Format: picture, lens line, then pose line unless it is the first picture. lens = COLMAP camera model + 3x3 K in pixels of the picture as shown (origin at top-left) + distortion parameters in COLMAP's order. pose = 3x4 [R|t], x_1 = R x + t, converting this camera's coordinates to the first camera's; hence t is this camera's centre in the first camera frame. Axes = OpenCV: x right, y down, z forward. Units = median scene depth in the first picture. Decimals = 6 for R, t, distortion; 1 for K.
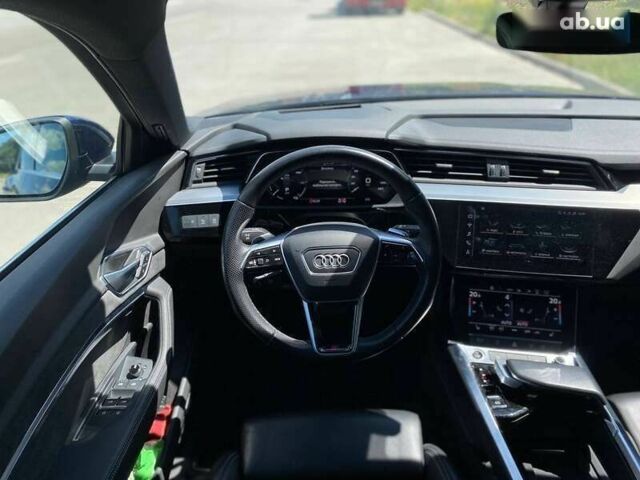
lens RADIAL K [[422.2, 0, 318.6], [0, 422.2, 241.1], [0, 0, 1]] dist [0.028986, -0.017560]
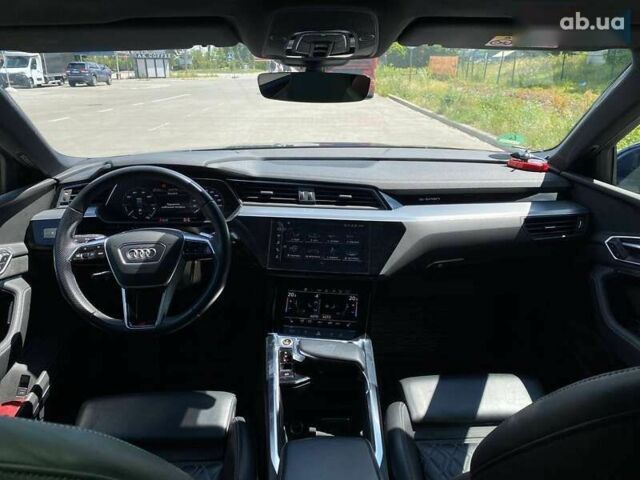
lens RADIAL K [[422.2, 0, 327.8], [0, 422.2, 250.3], [0, 0, 1]] dist [0.028986, -0.017560]
pose [[0.999588, -0.002324, 0.028608, 0.467452], [0.006597, 0.988632, -0.150214, 0.195911], [-0.027934, 0.150341, 0.988240, -0.244052]]
